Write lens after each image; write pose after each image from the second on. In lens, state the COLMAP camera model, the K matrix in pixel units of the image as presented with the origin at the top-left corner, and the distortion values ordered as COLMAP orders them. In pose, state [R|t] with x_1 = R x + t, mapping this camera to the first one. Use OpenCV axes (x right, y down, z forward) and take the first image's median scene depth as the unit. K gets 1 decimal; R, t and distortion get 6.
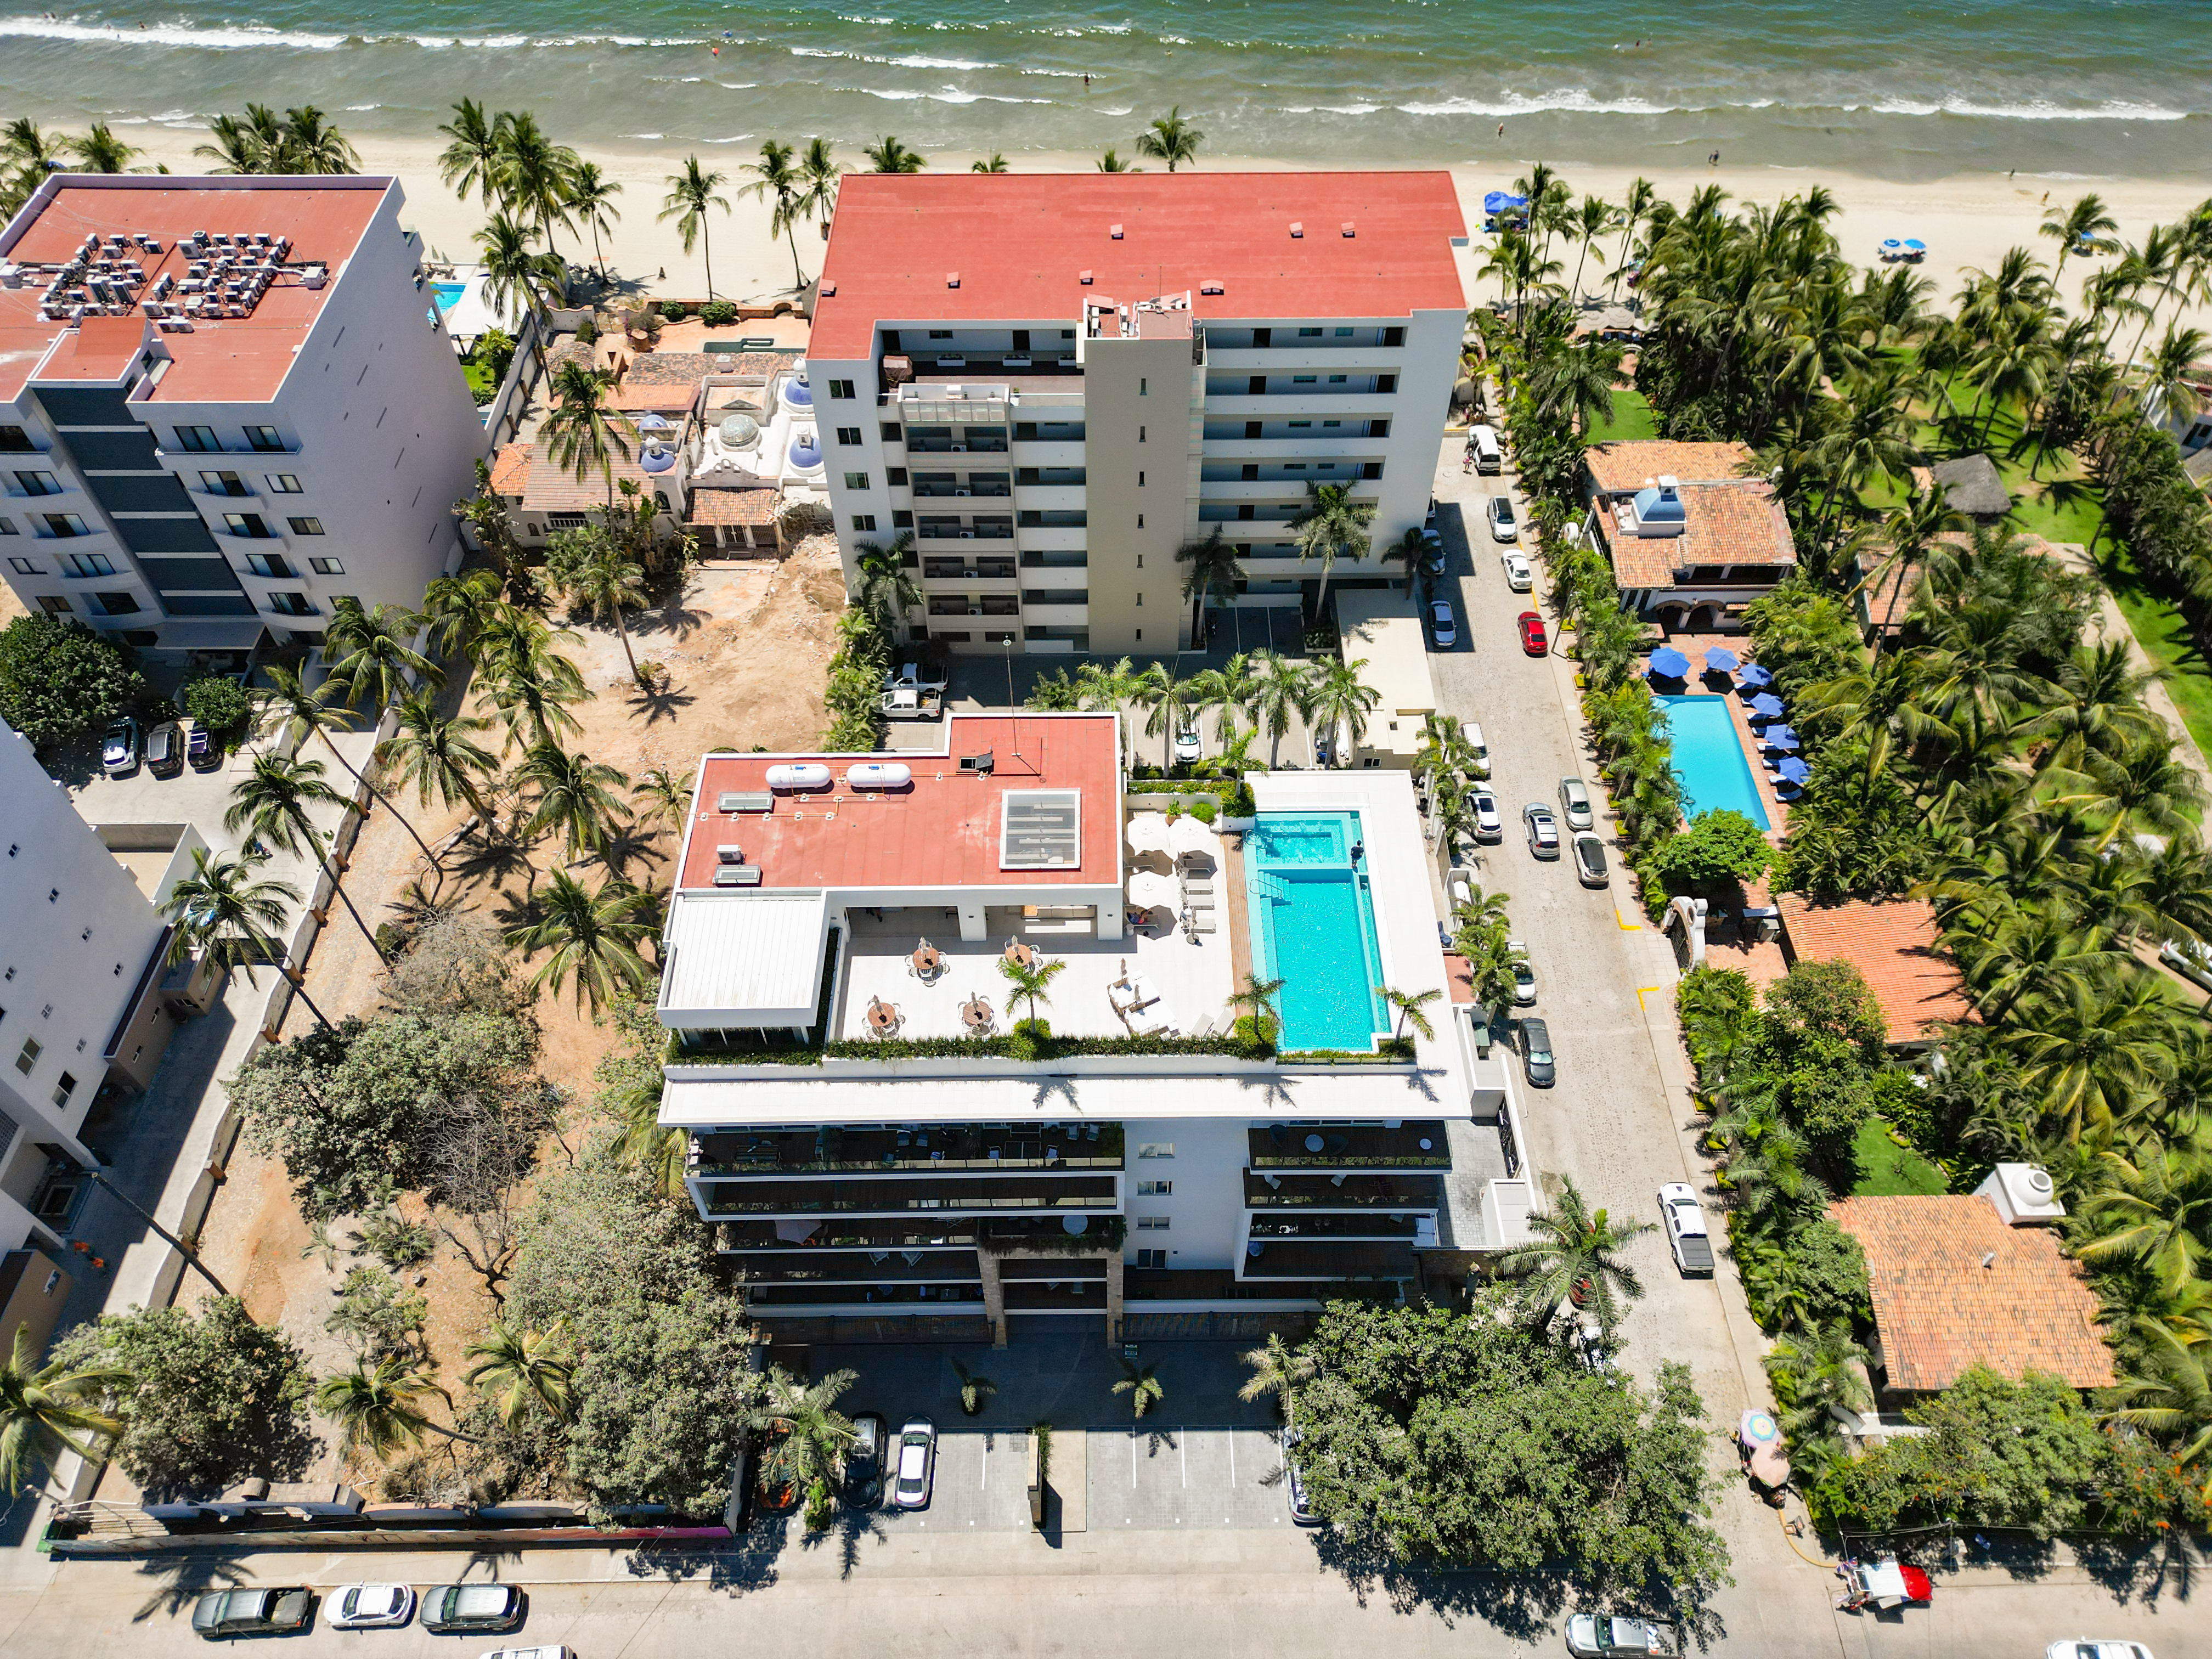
lens RADIAL K [[1555.6, 0, 1094.1], [0, 1555.6, 820.2], [0, 0, 1]] dist [0.087034, -0.083246]
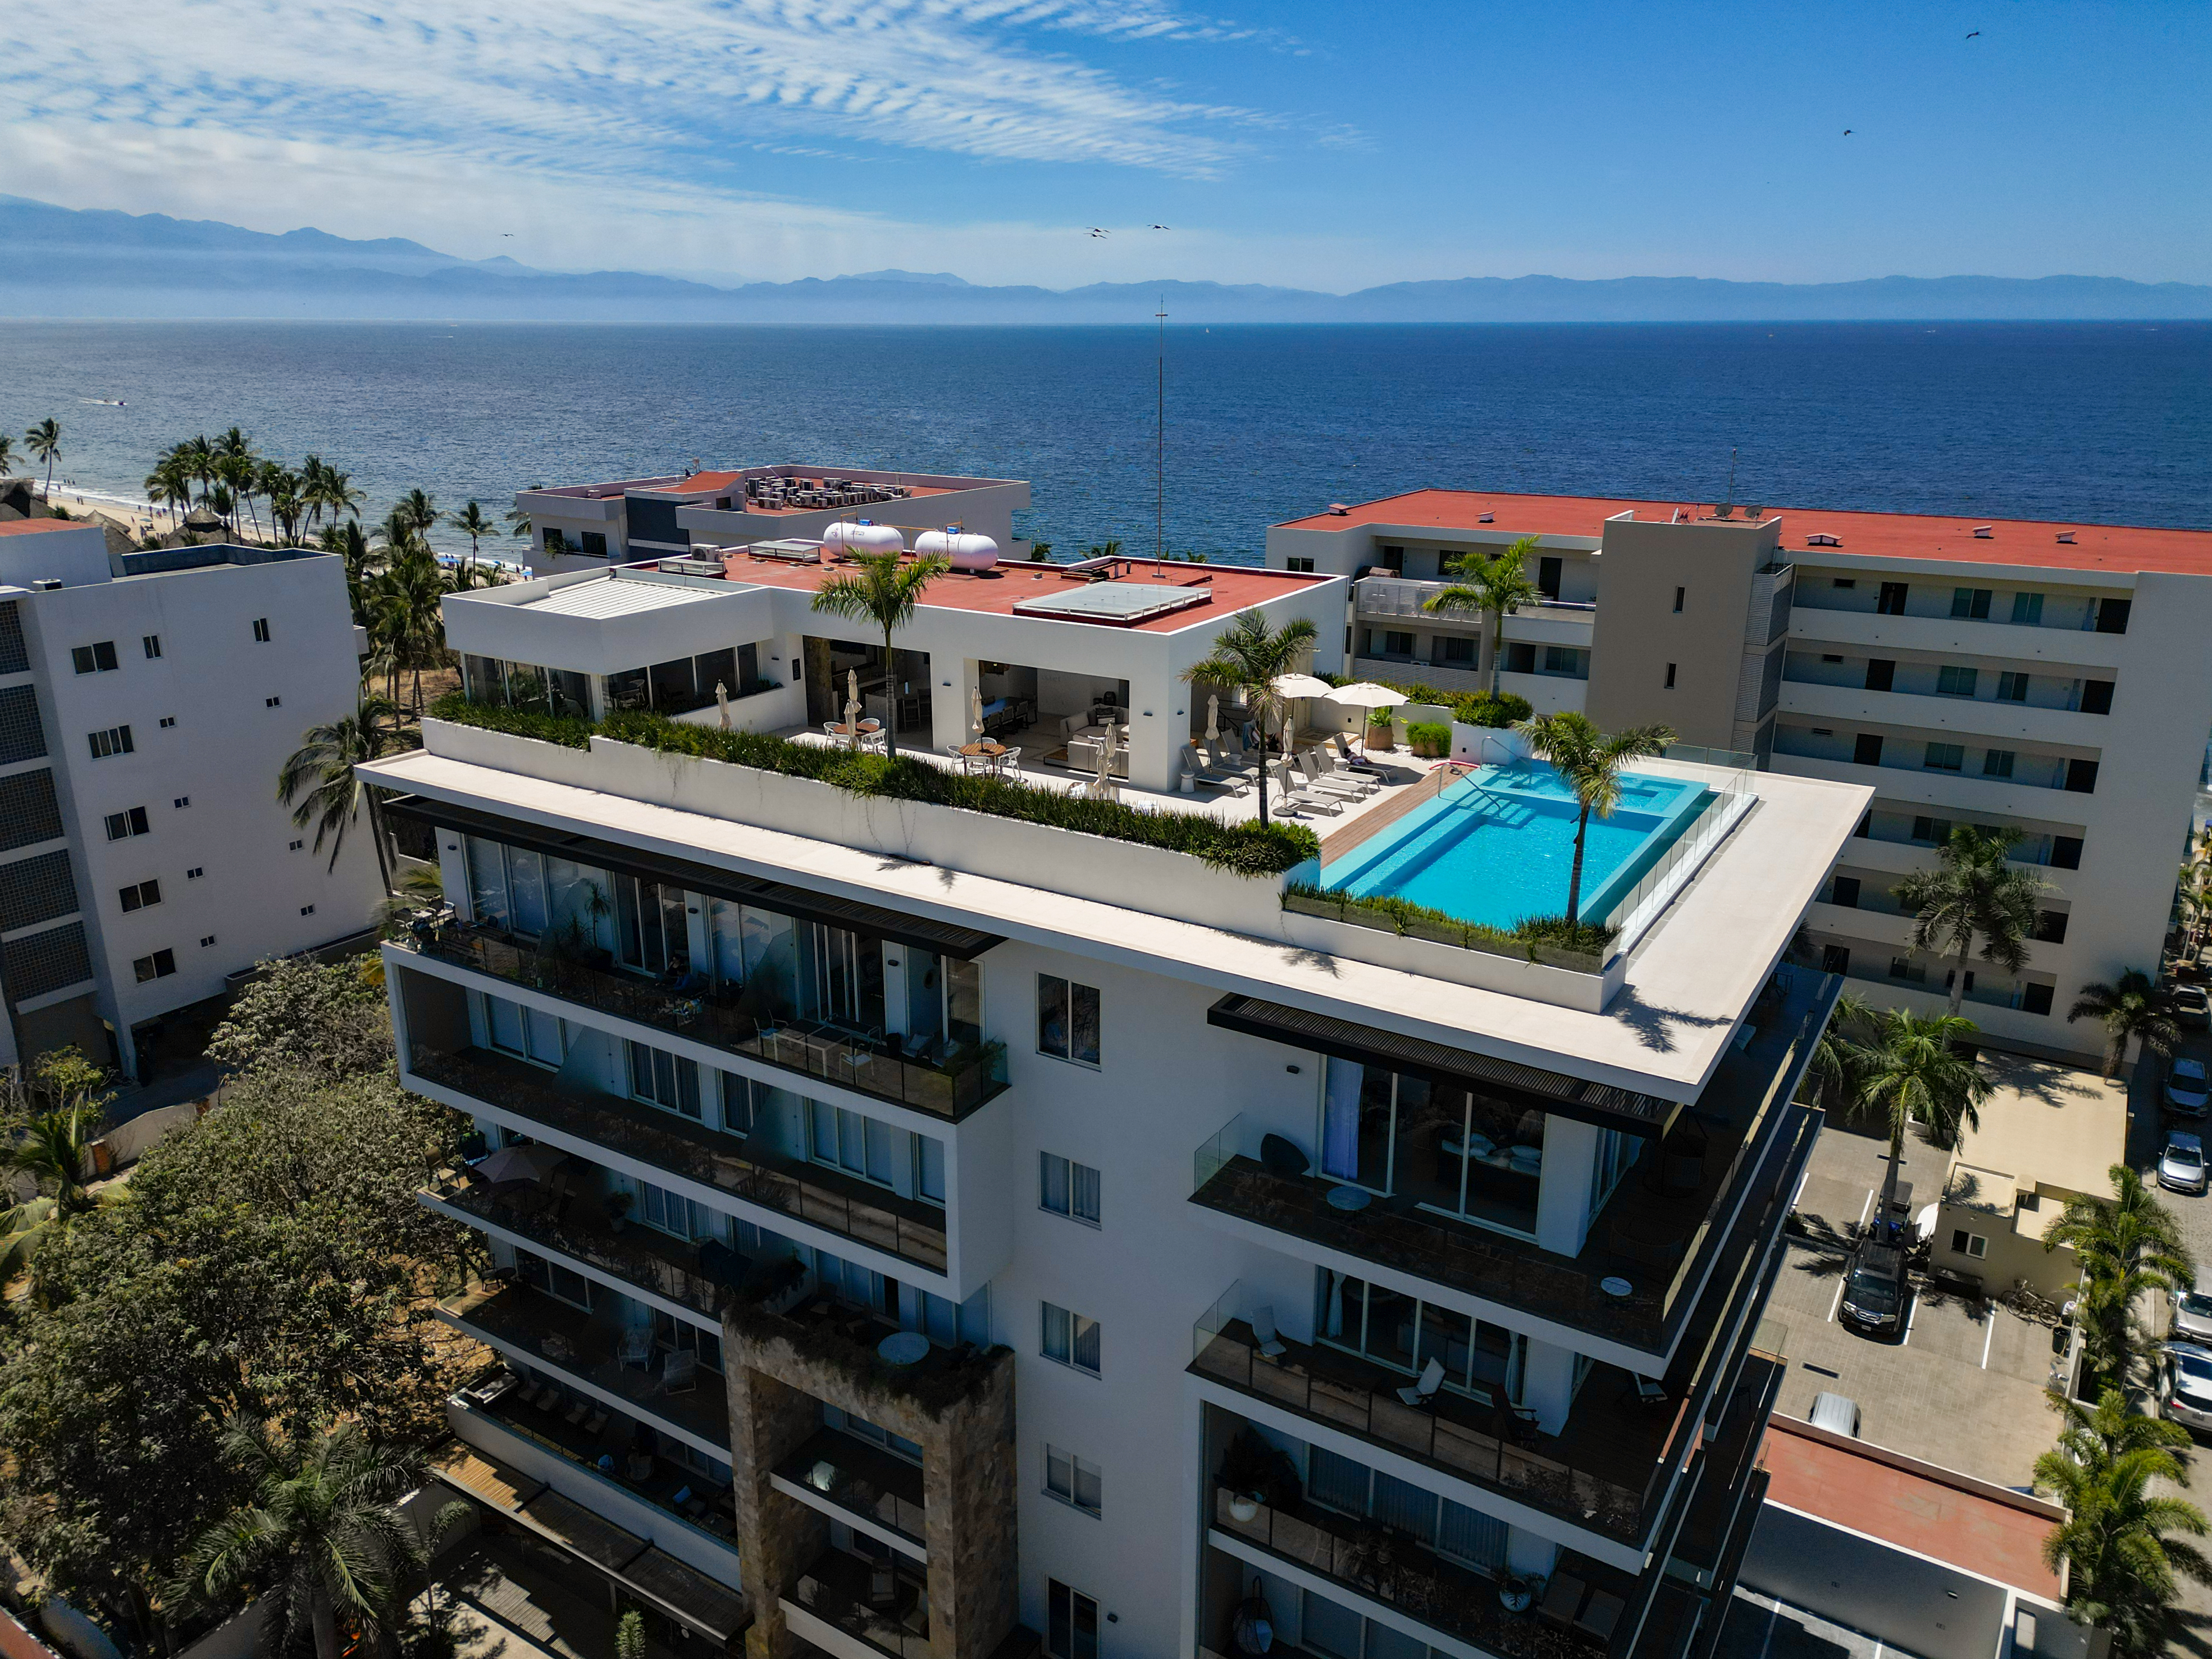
lens RADIAL K [[1566.5, 0, 1098.5], [0, 1566.5, 828.8], [0, 0, 1]] dist [0.094797, -0.095253]
pose [[0.845233, 0.181176, -0.502749, 0.180687], [-0.419743, 0.807348, -0.414735, 0.215554], [0.330754, 0.561573, 0.758444, 0.394948]]
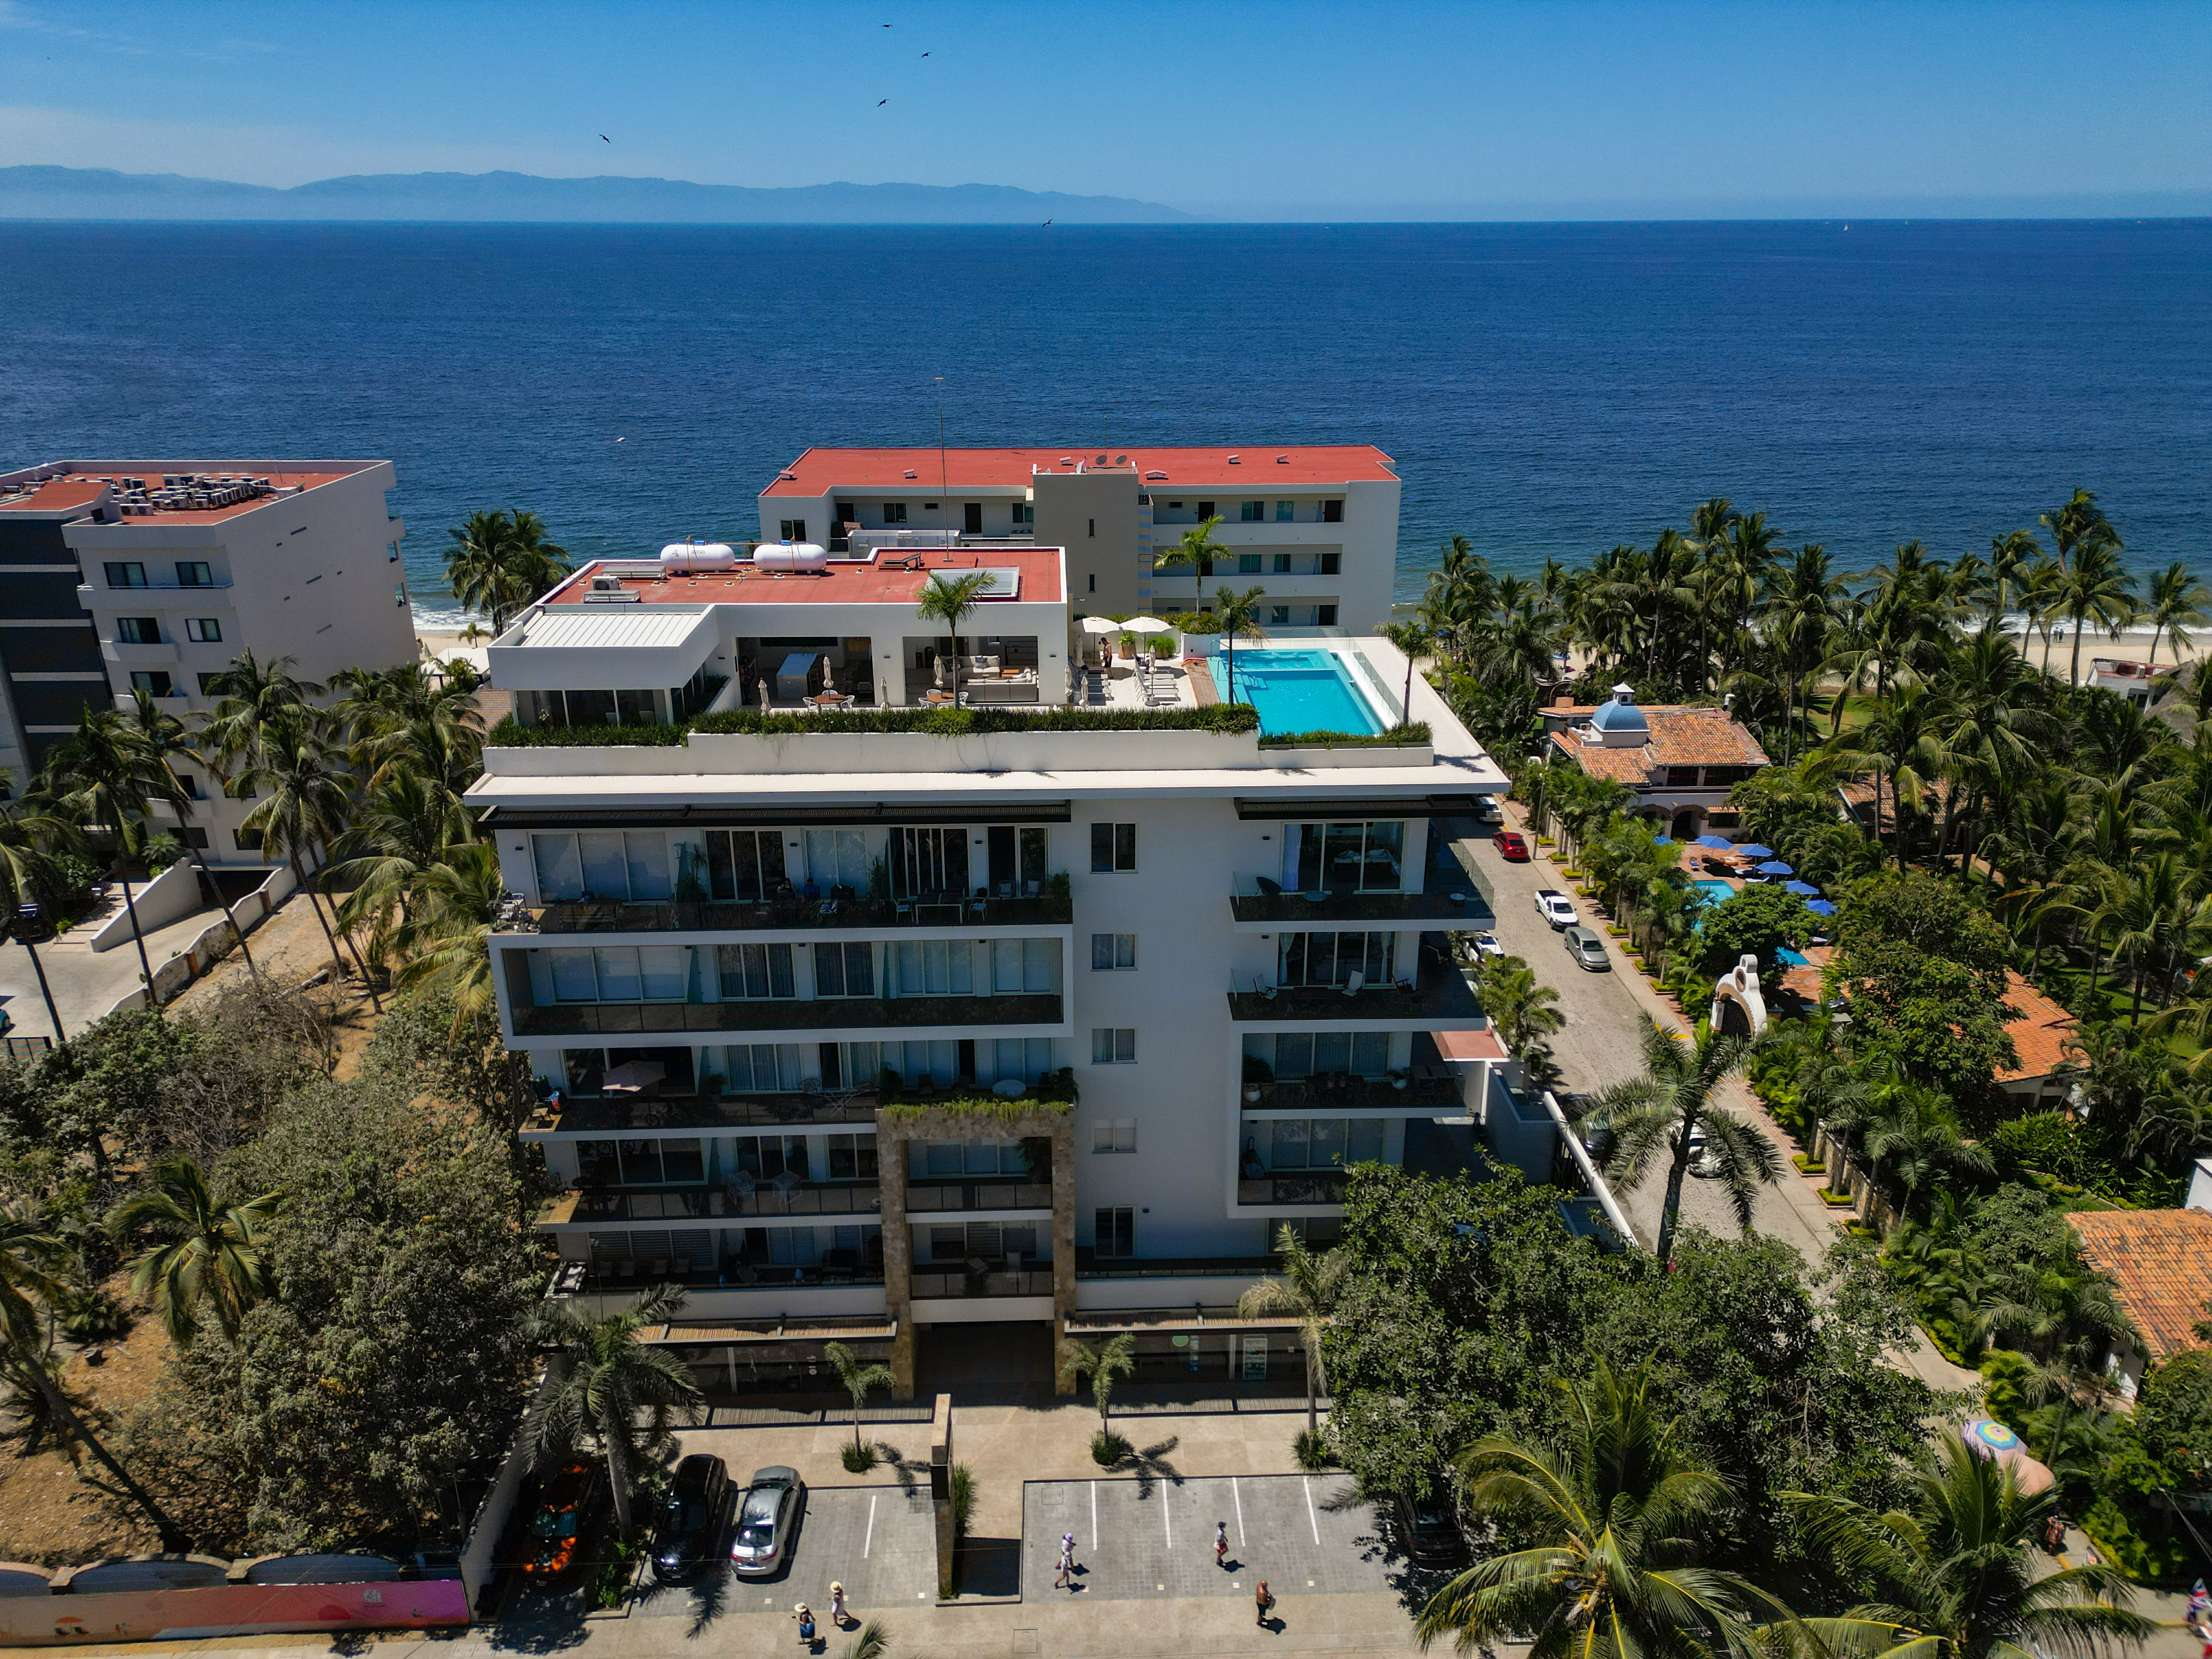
lens RADIAL K [[1555.6, 0, 1094.1], [0, 1555.6, 820.2], [0, 0, 1]] dist [0.087034, -0.083246]
pose [[0.999512, 0.003998, 0.030992, 0.003075], [0.011576, 0.873839, -0.486078, 0.357399], [-0.029025, 0.486200, 0.873366, 0.206042]]
